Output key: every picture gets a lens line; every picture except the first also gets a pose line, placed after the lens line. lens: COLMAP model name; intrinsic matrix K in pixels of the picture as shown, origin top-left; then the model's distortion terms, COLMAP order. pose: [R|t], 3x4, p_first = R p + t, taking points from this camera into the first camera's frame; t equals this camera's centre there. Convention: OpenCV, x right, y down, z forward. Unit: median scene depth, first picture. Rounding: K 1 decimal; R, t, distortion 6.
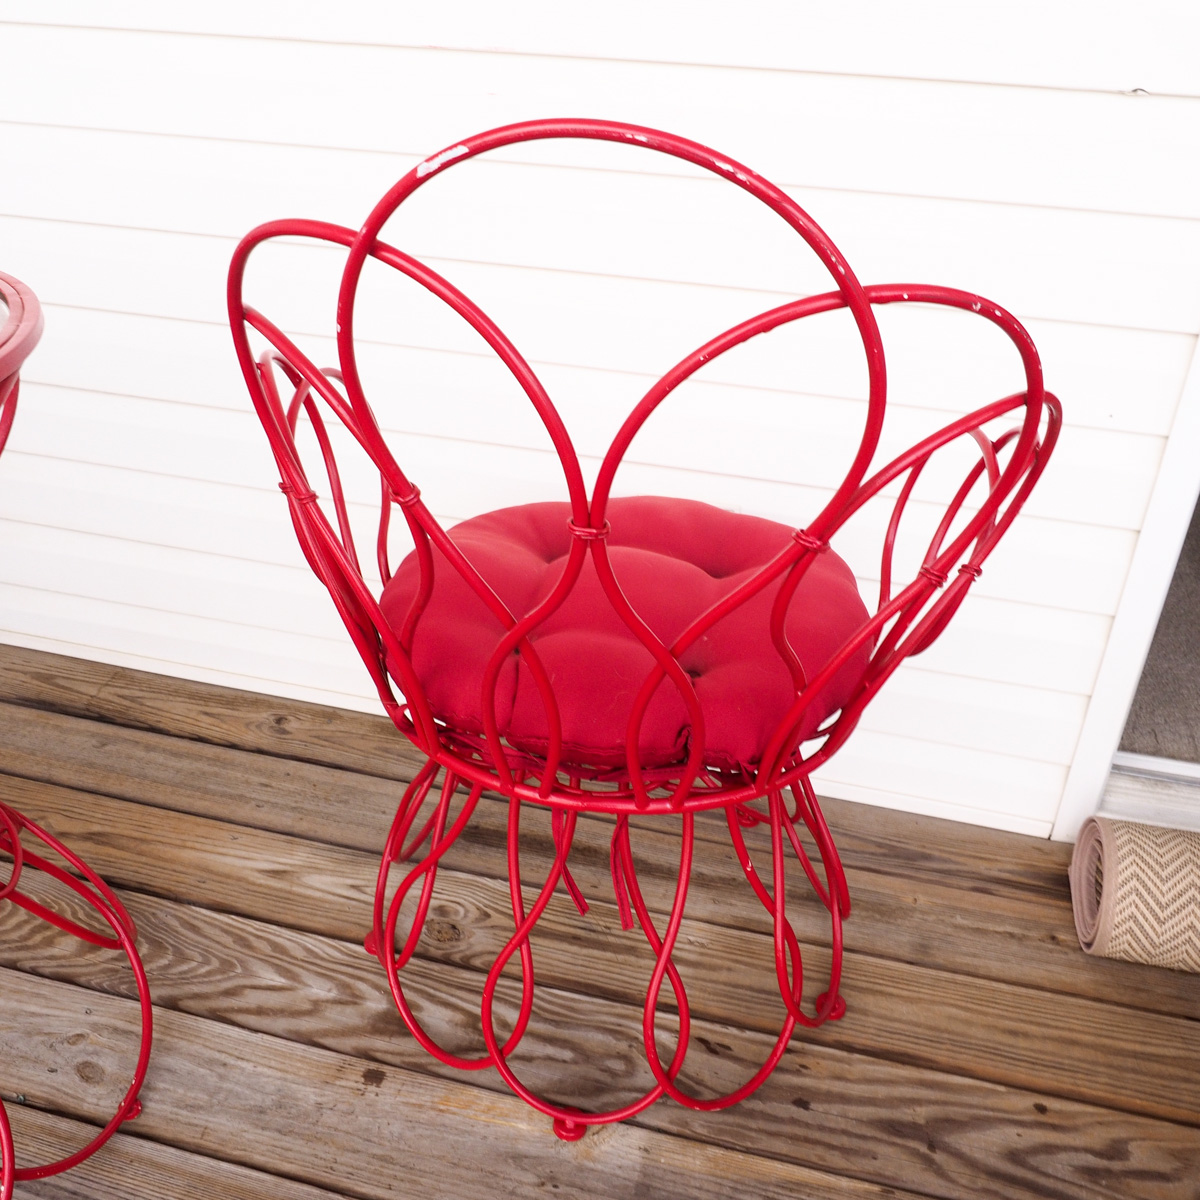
lens RADIAL K [[1122.0, 0, 593.7], [0, 1122.0, 585.9], [0, 0, 1]] dist [-0.012349, 0.000000]
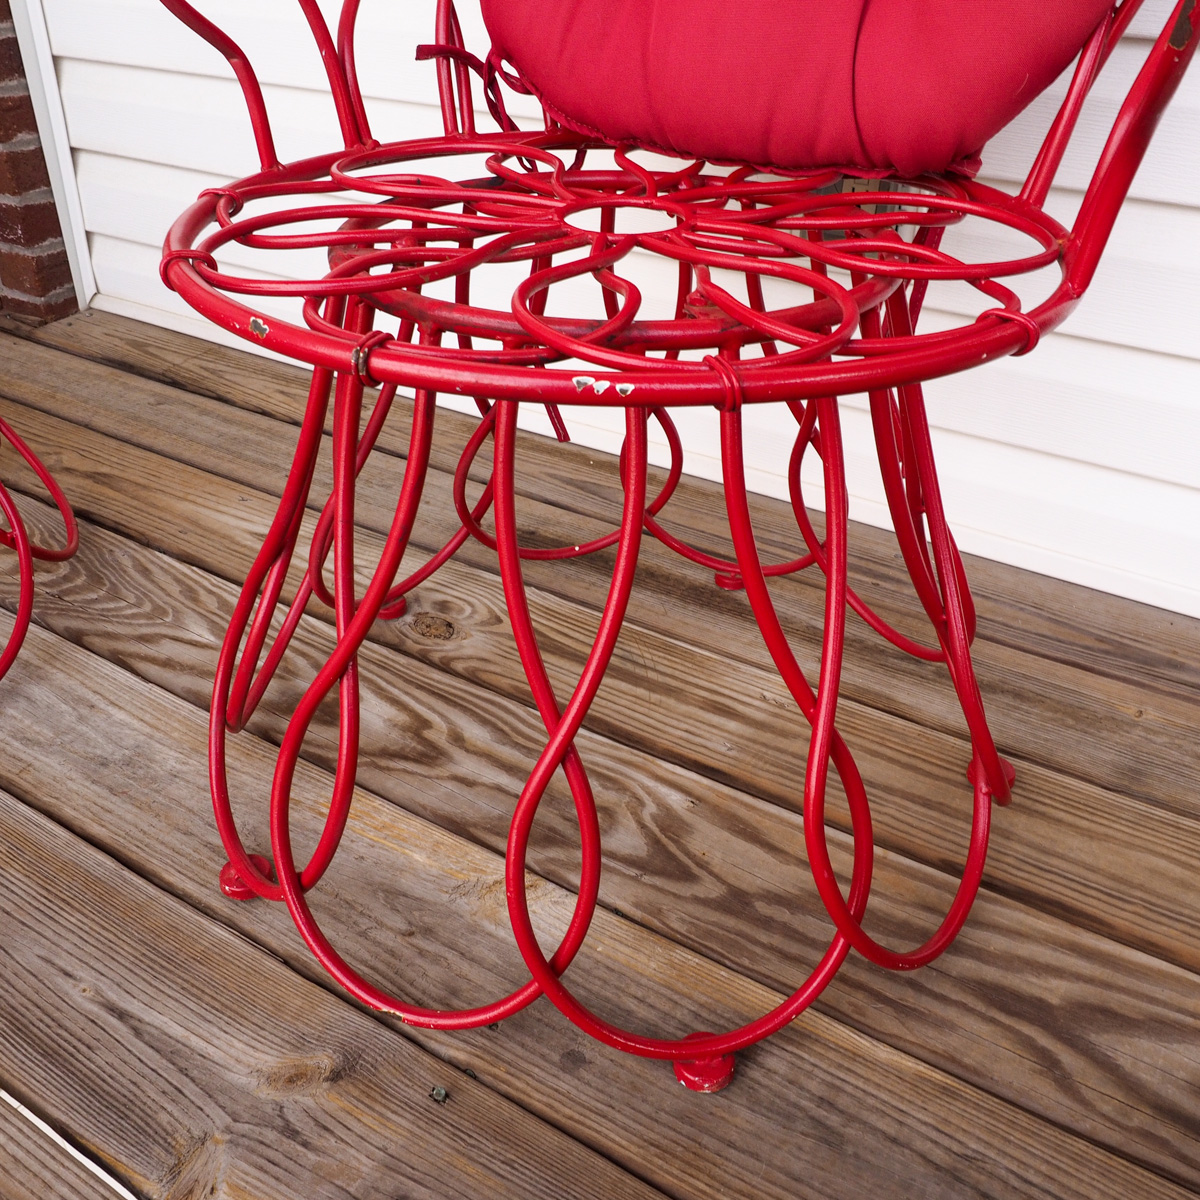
lens RADIAL K [[1122.0, 0, 593.3], [0, 1122.0, 581.3], [0, 0, 1]] dist [-0.012349, 0.000000]
pose [[0.950494, 0.145692, -0.274474, 0.172027], [-0.135118, 0.989180, 0.057151, 0.234258], [0.279830, -0.017236, 0.959895, 0.339641]]
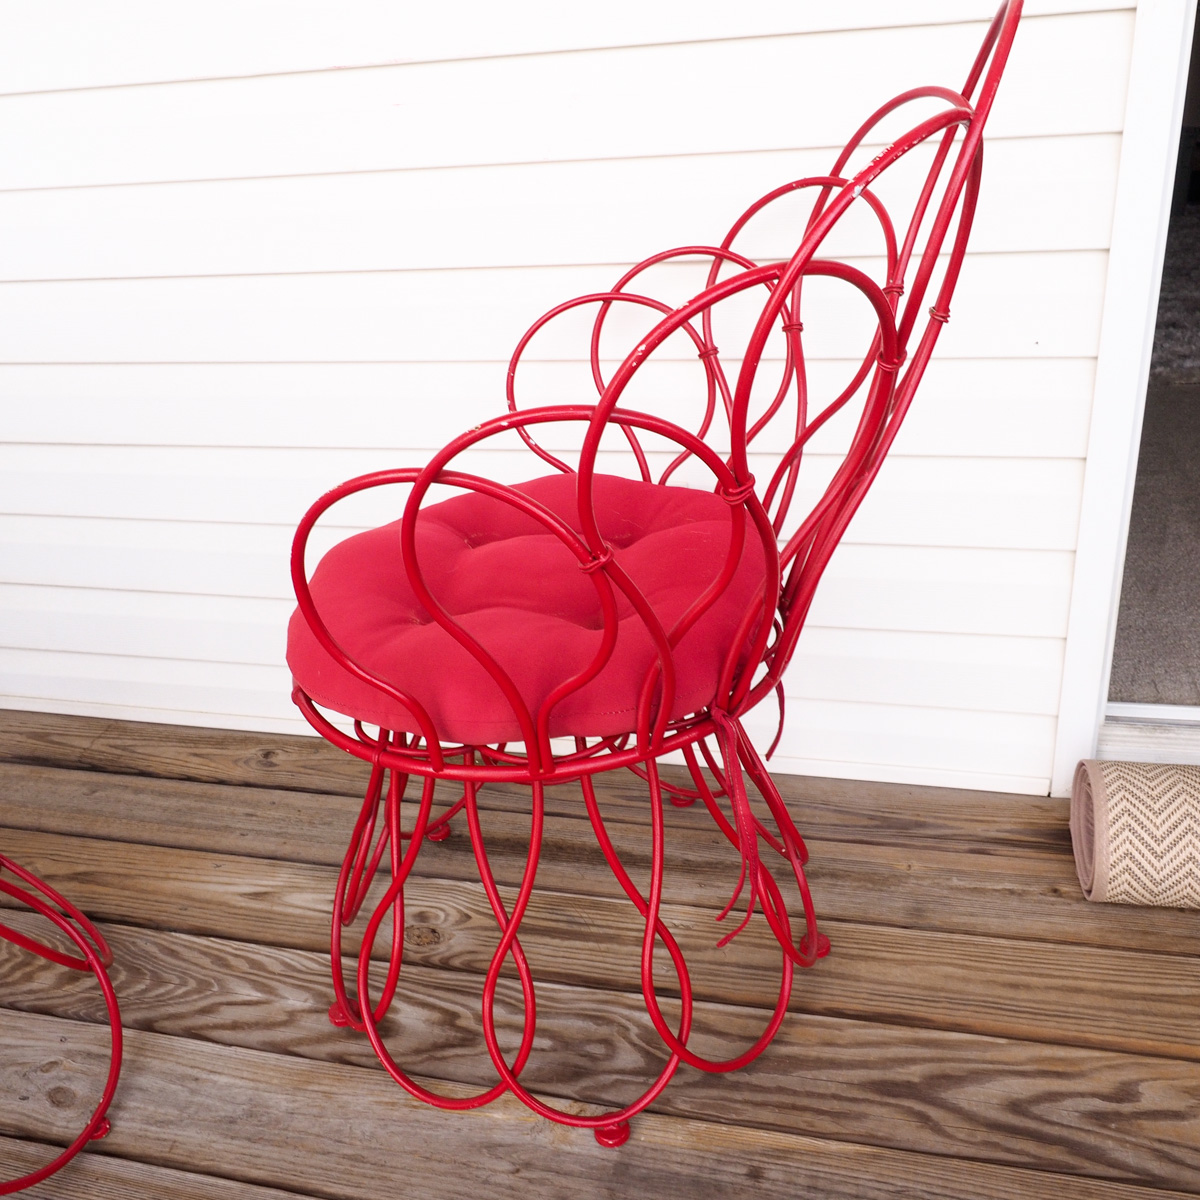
lens RADIAL K [[1122.0, 0, 600.3], [0, 1122.0, 576.1], [0, 0, 1]] dist [-0.012349, 0.000000]
pose [[0.994446, -0.096997, -0.040850, 0.095155], [0.093341, 0.992126, -0.083502, 0.097485], [0.048628, 0.079225, 0.995670, 0.008441]]
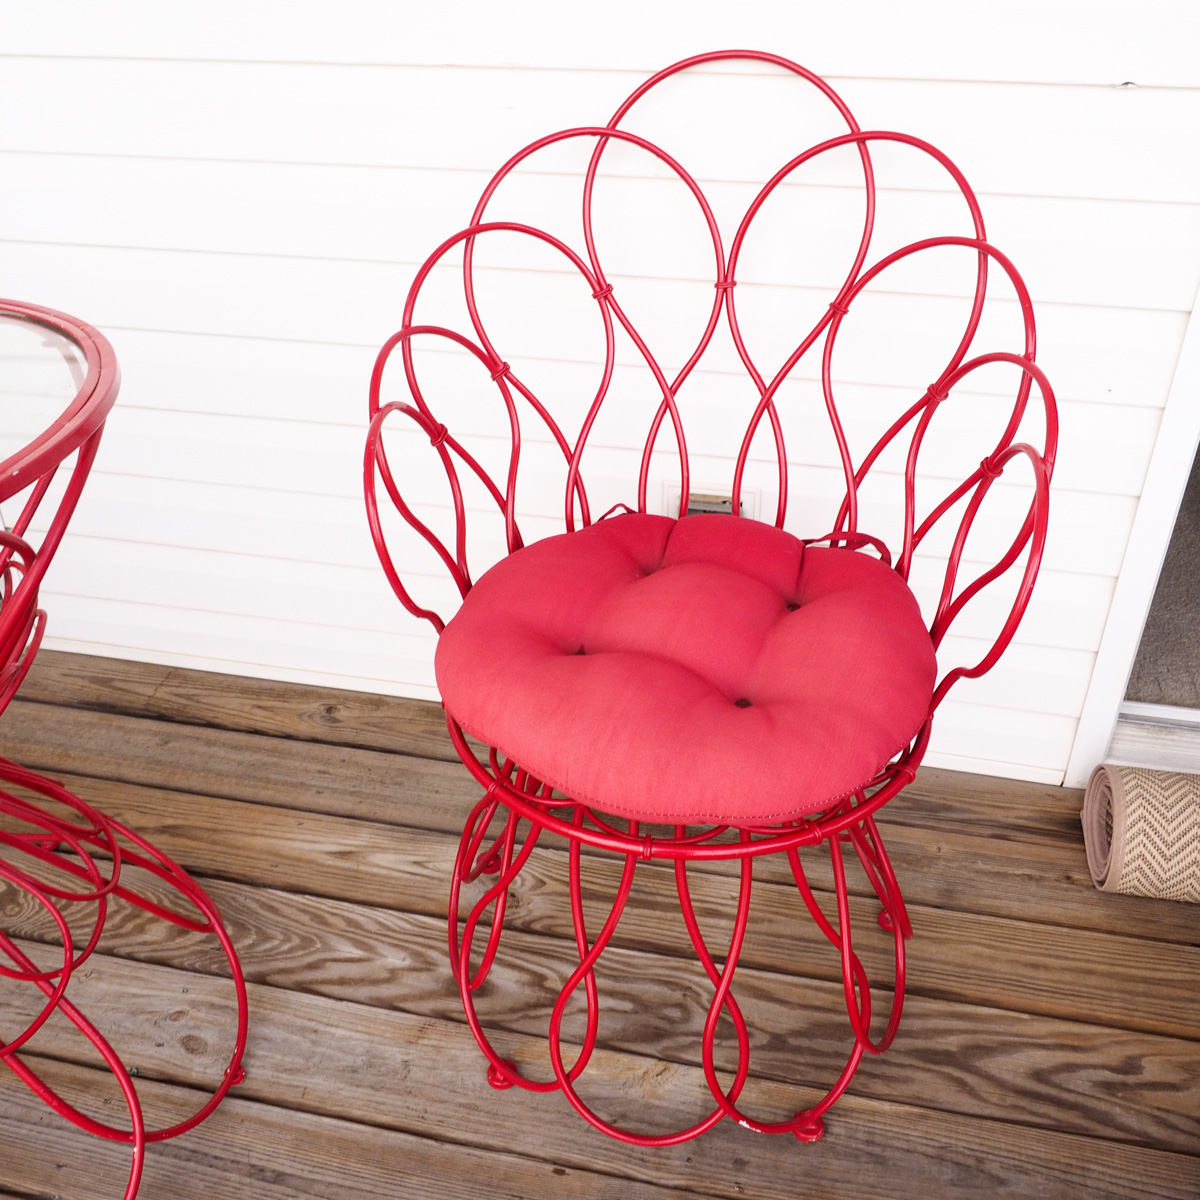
lens RADIAL K [[1122.0, 0, 601.7], [0, 1122.0, 610.4], [0, 0, 1]] dist [-0.012349, 0.000000]
pose [[0.998747, -0.049986, 0.002221, -0.029985], [0.049774, 0.997086, 0.057815, -0.028818], [-0.005105, -0.057632, 0.998325, -0.064505]]
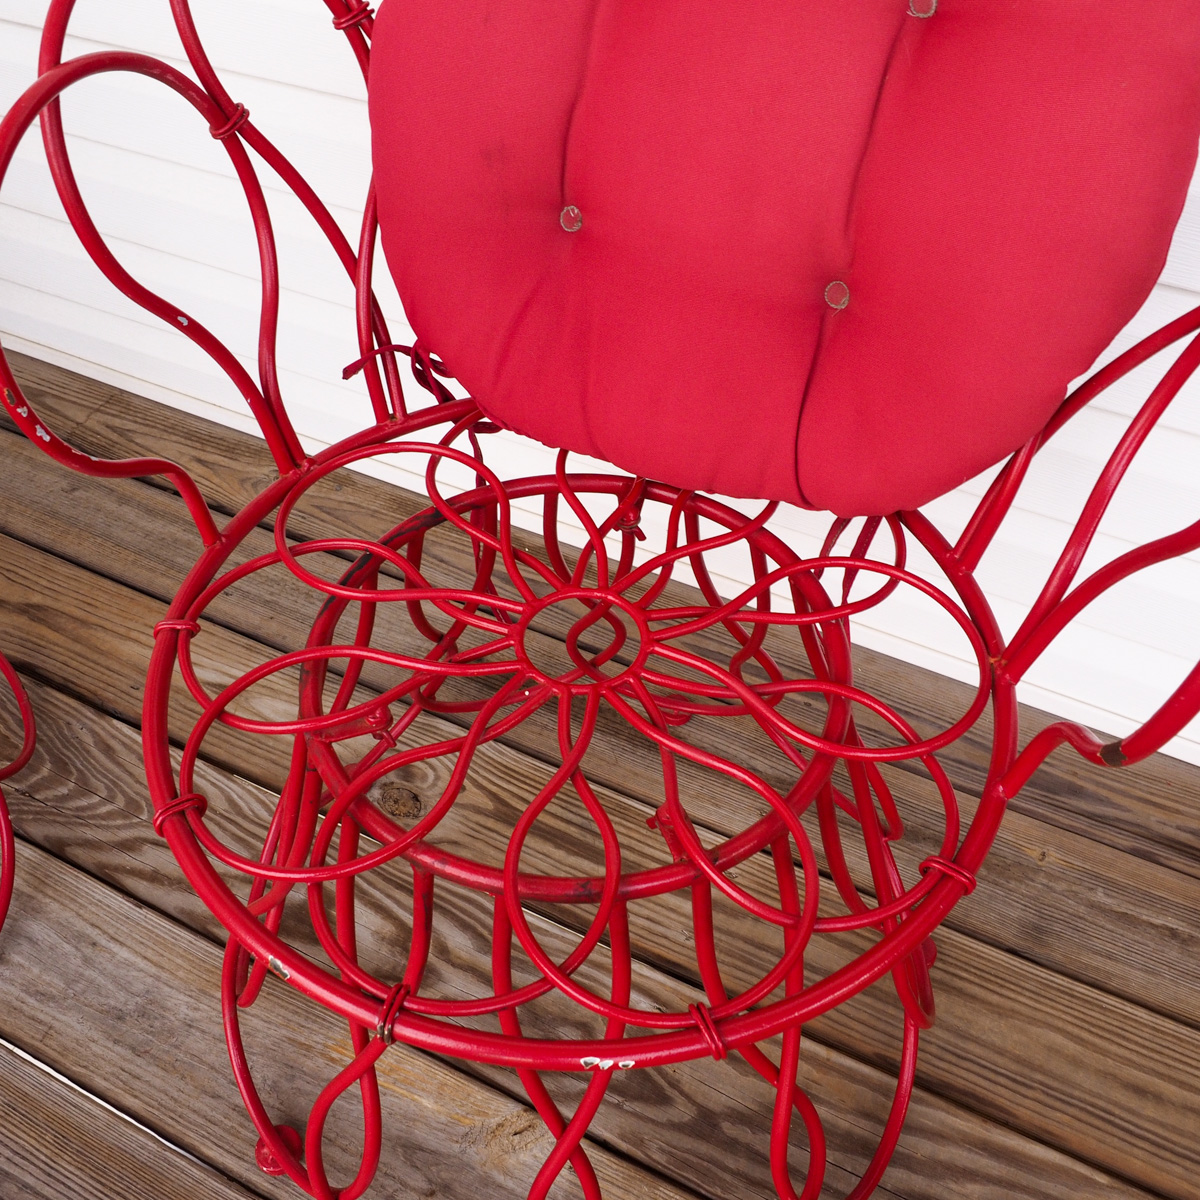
lens RADIAL K [[1122.0, 0, 593.7], [0, 1122.0, 580.6], [0, 0, 1]] dist [-0.012349, 0.000000]
pose [[0.977817, 0.129635, -0.164527, 0.111083], [-0.080850, 0.958191, 0.274470, -0.067680], [0.193229, -0.255079, 0.947416, 0.342228]]
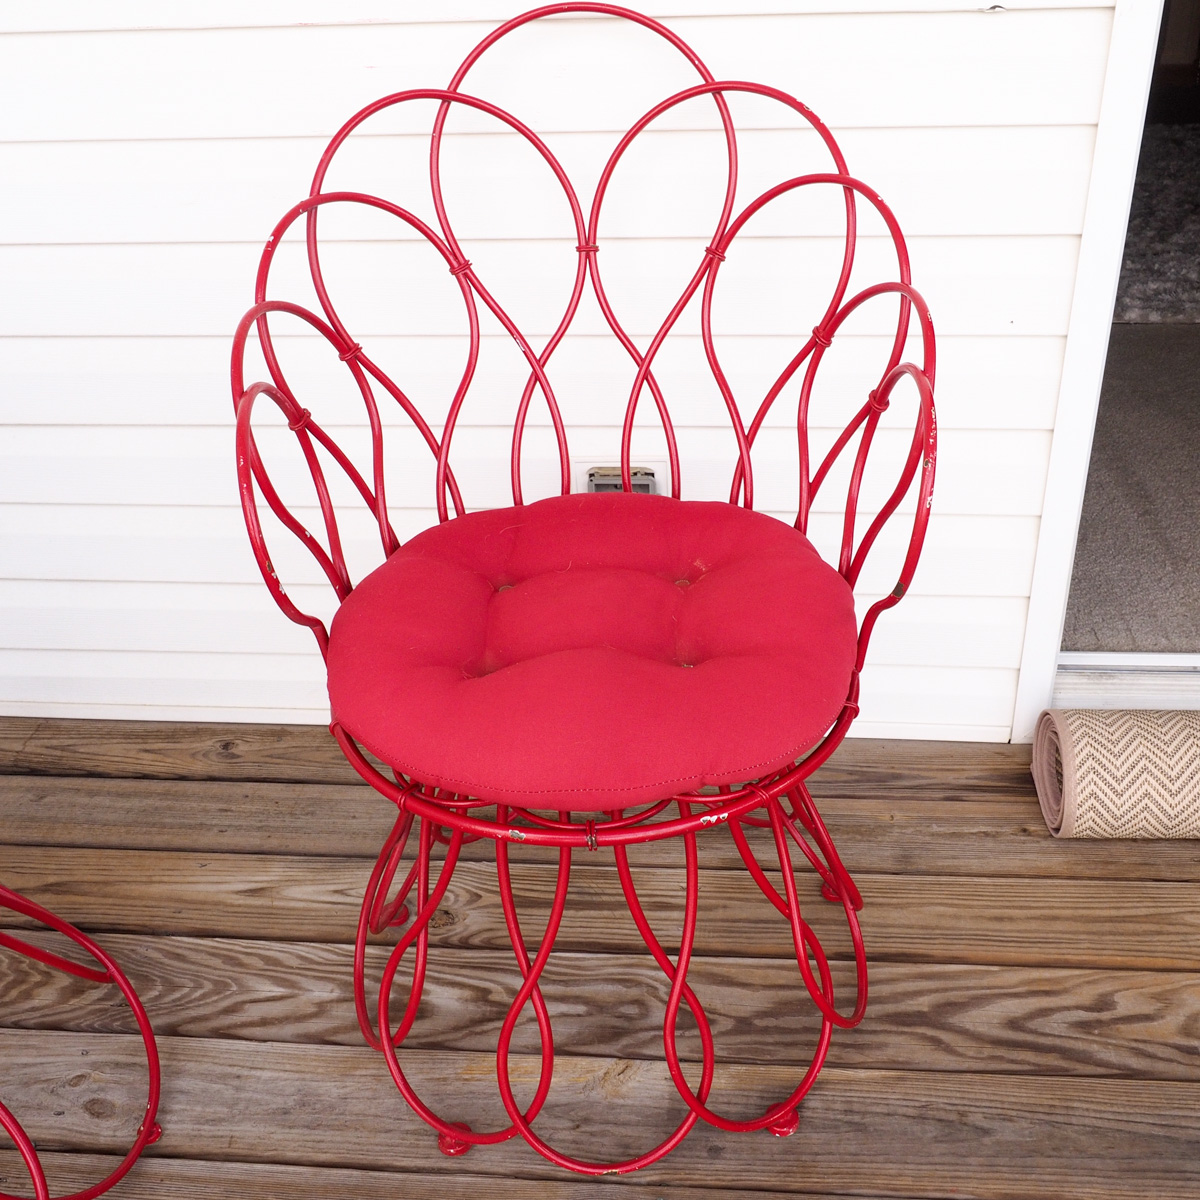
lens RADIAL K [[1214.1, 0, 644.4], [0, 1214.1, 619.4], [0, 0, 1]] dist [-0.010712, 0.000000]
pose [[0.984704, -0.136970, 0.107689, -0.034637], [0.135004, 0.990520, 0.025374, 0.046359], [-0.110144, -0.010447, 0.993861, -0.087119]]
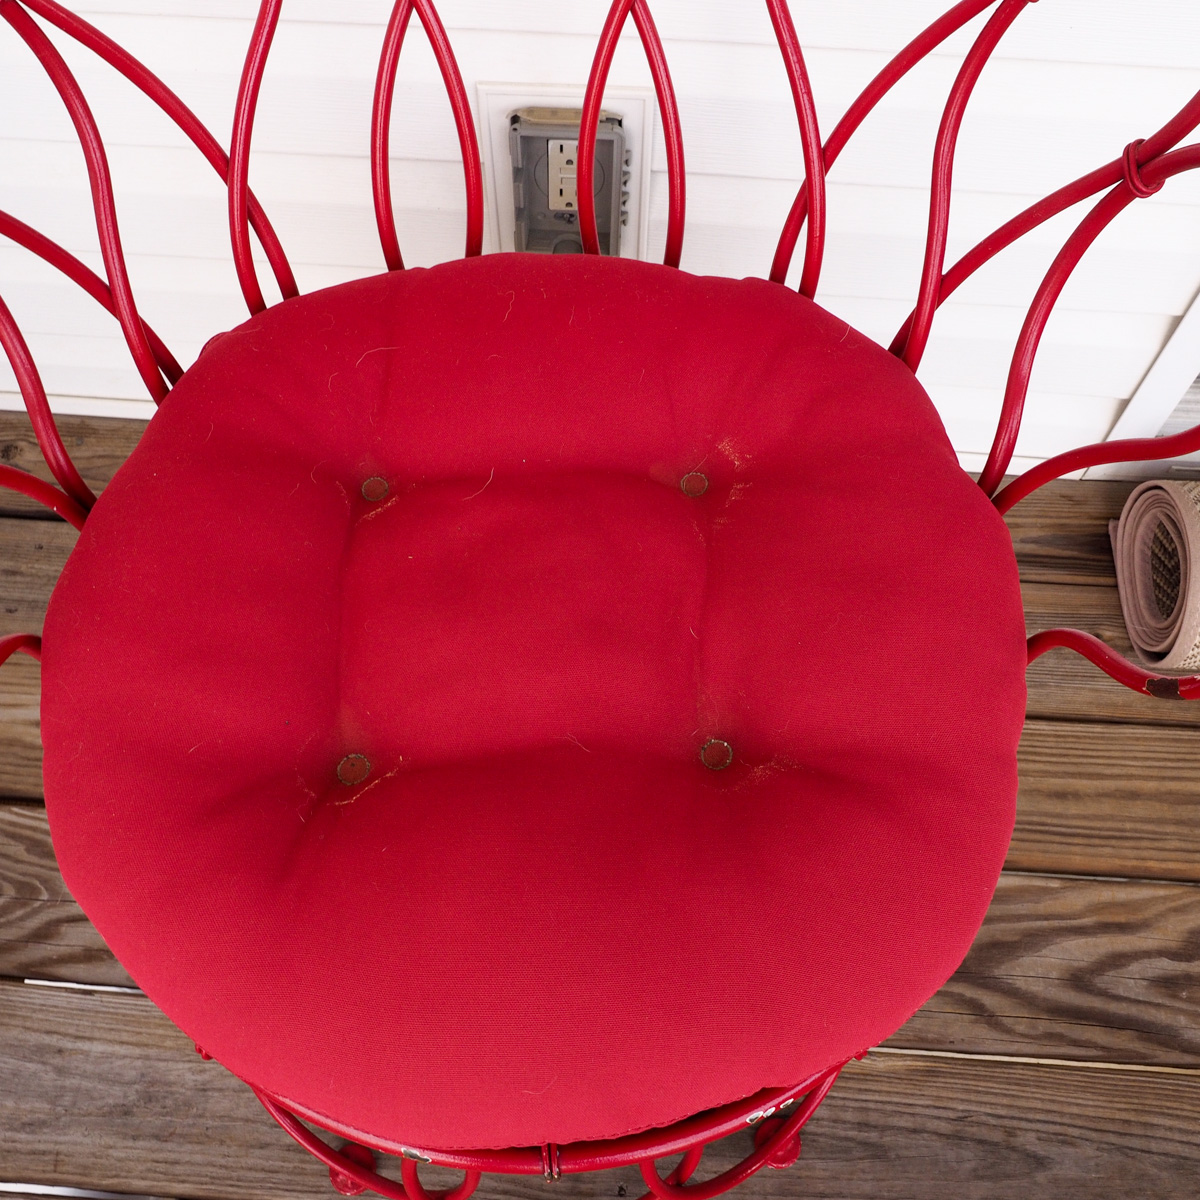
lens RADIAL K [[1122.0, 0, 577.9], [0, 1122.0, 552.9], [0, 0, 1]] dist [-0.012349, 0.000000]
pose [[0.983914, -0.165825, 0.066455, 0.014041], [0.111445, 0.860482, 0.497142, -0.173835], [-0.139622, -0.481739, 0.865120, 0.429903]]
